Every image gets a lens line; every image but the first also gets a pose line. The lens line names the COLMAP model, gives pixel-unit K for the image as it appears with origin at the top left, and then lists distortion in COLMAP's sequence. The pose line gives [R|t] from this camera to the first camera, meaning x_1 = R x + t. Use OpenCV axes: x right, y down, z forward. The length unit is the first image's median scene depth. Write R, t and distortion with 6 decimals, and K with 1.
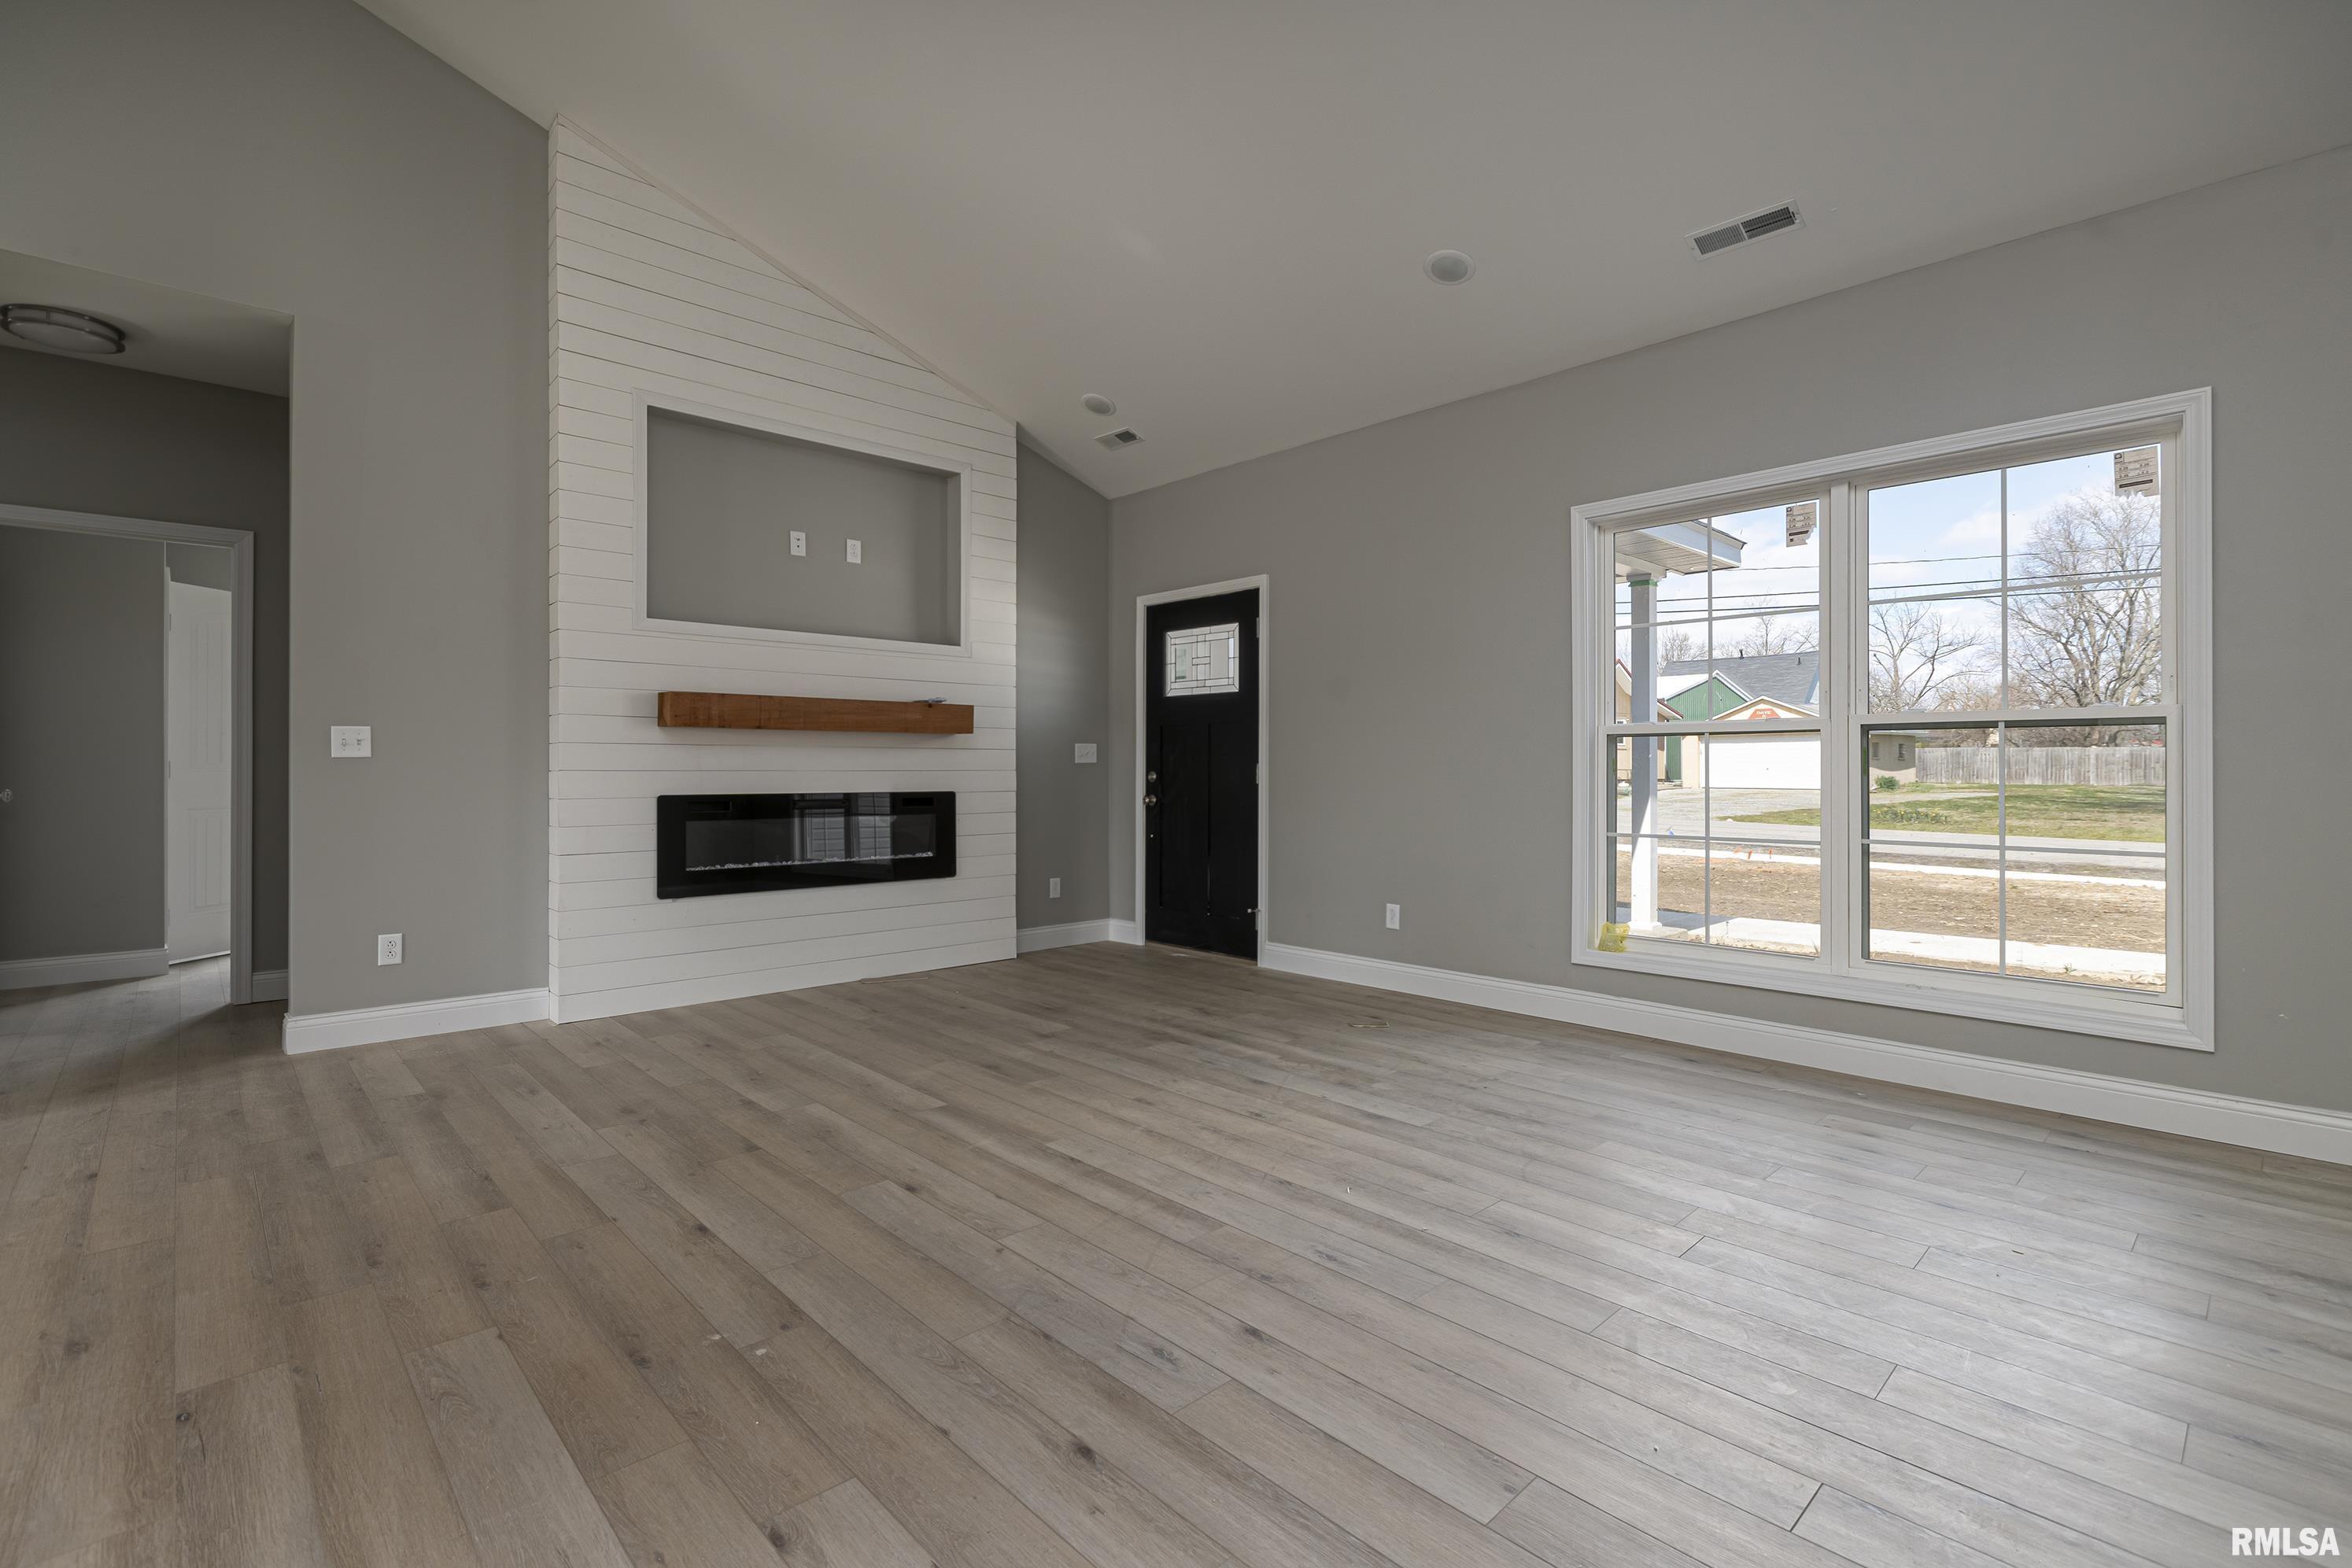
lens RADIAL K [[1036.3, 0, 1176.0], [0, 1036.3, 784.0], [0, 0, 1]] dist [-0.002665, -0.000138]
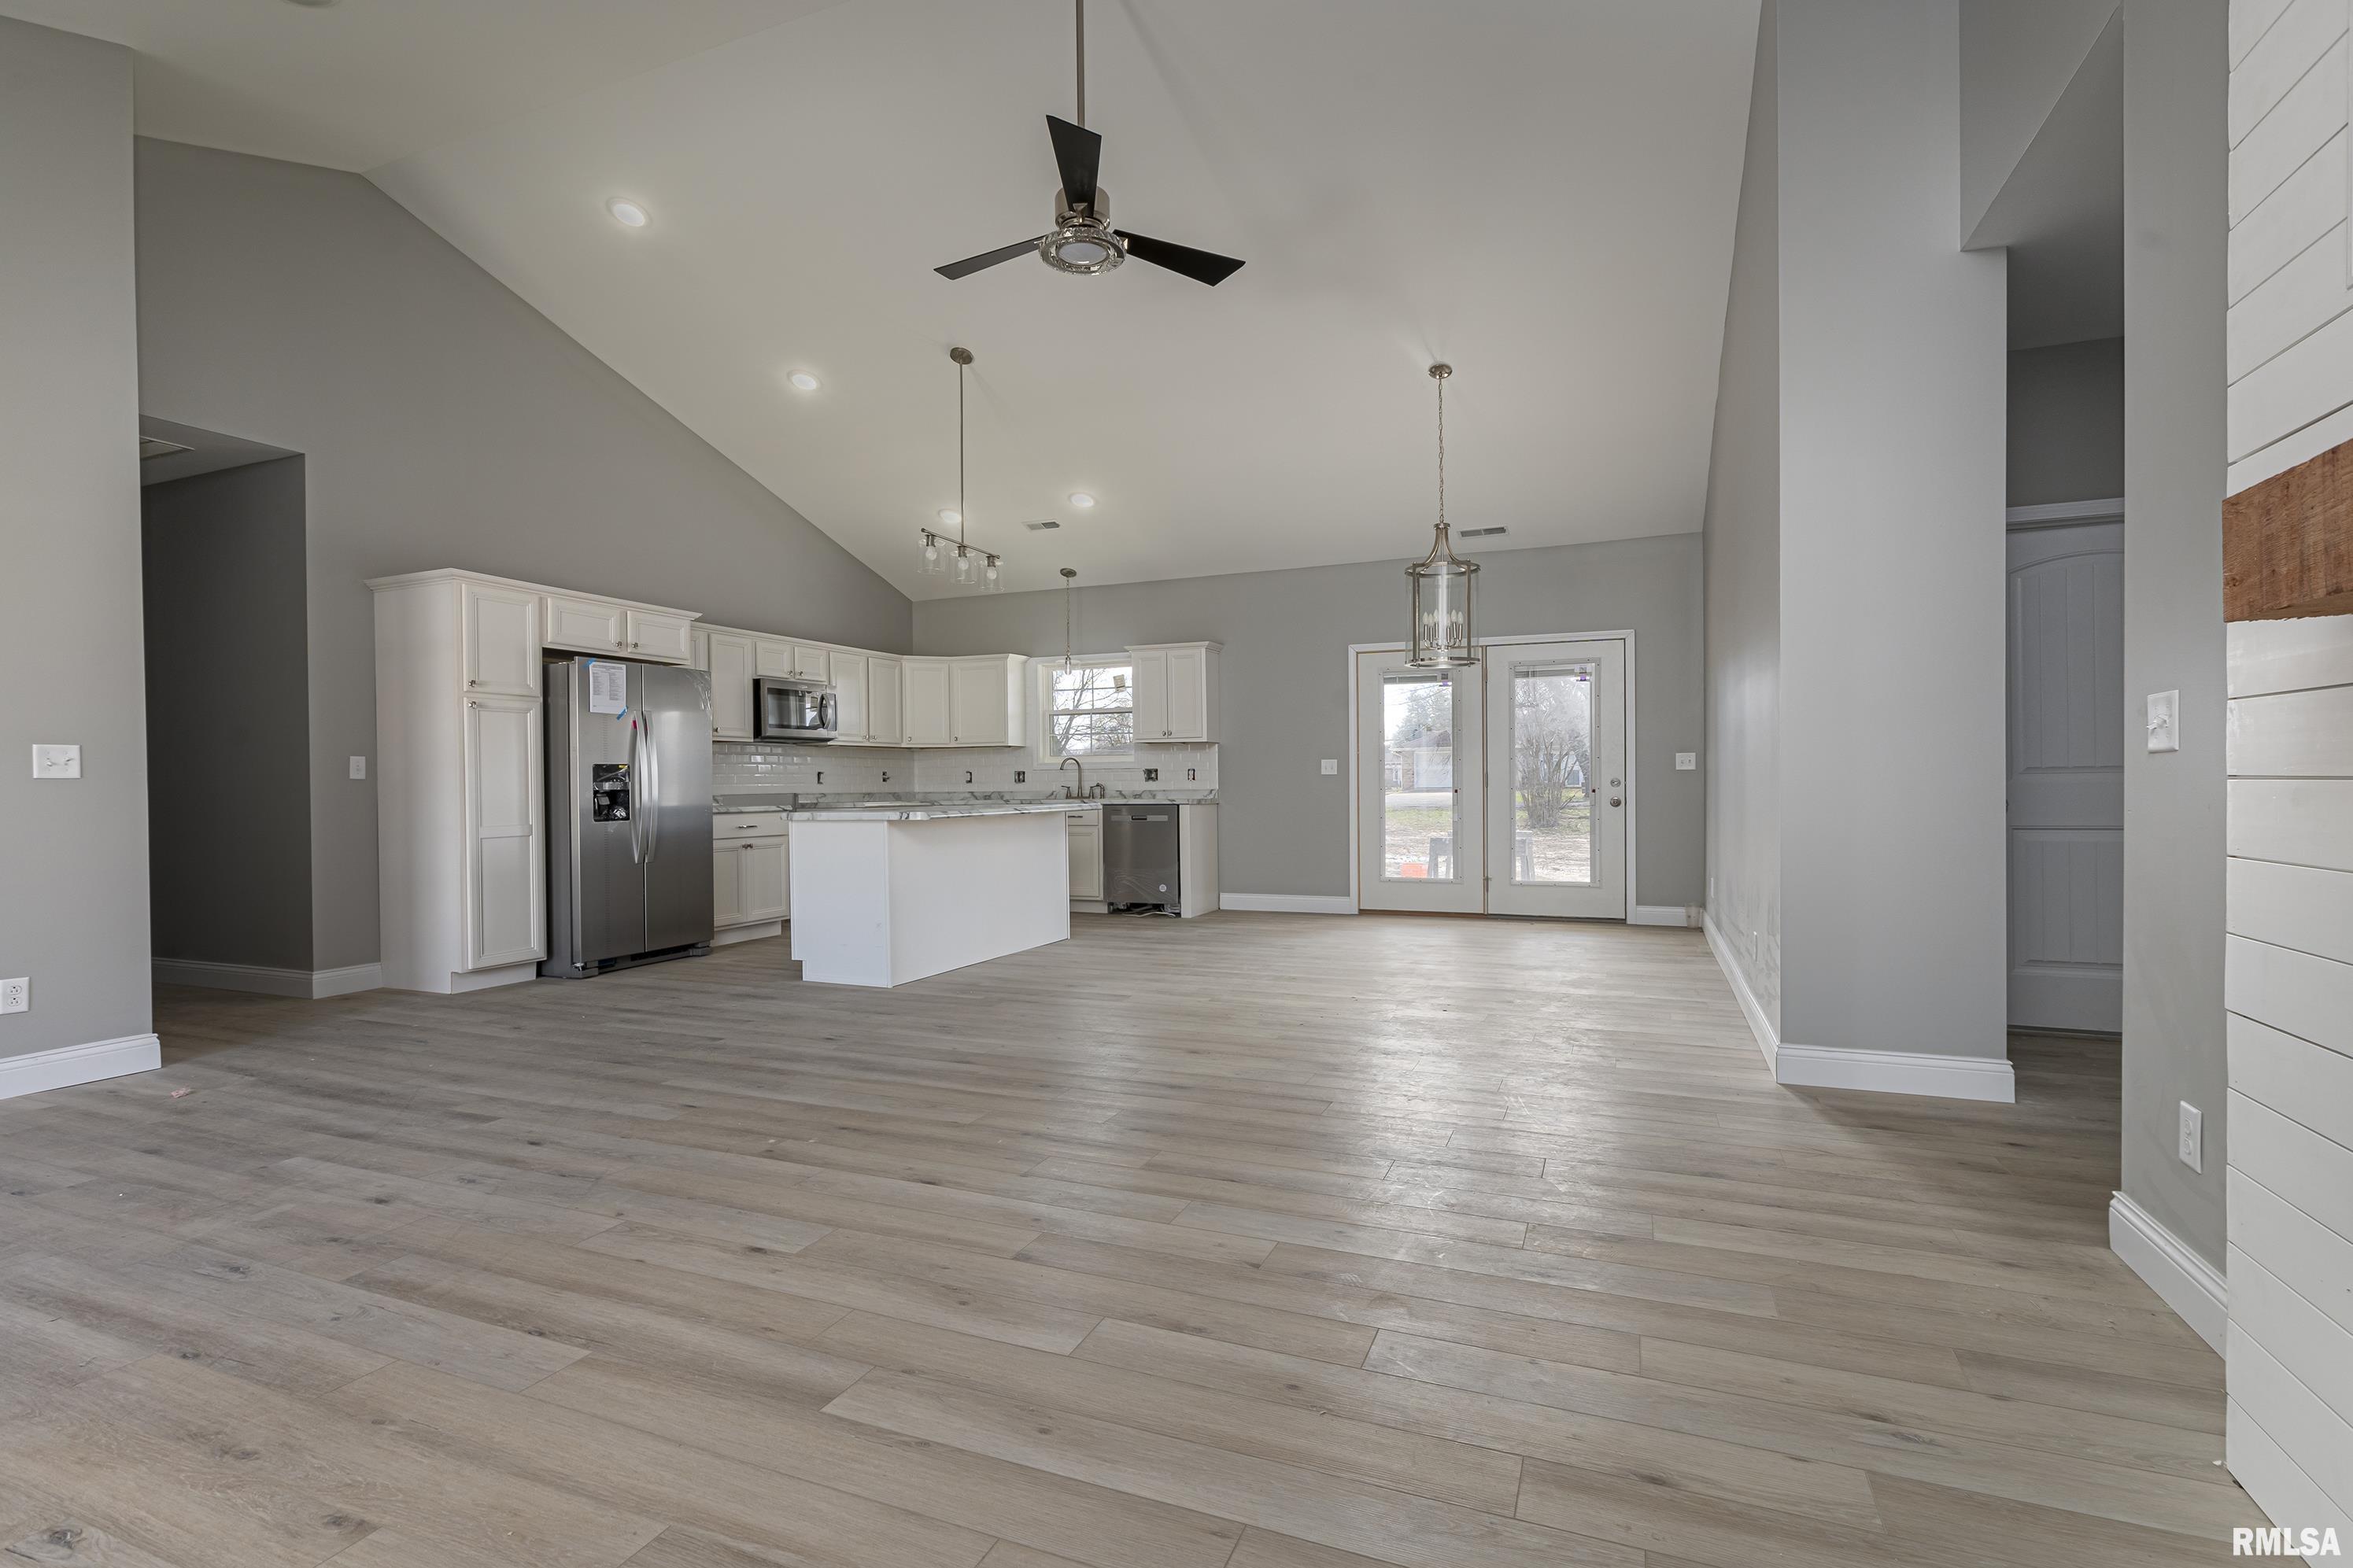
lens RADIAL K [[1107.4, 0, 1342.2], [0, 1107.4, 785.6], [0, 0, 1]] dist [-0.004047, -0.000839]
pose [[-0.865000, 0.006787, -0.501725, -0.196845], [-0.001166, 0.999879, 0.015535, -0.032039], [0.501770, 0.014023, -0.864887, 1.912240]]
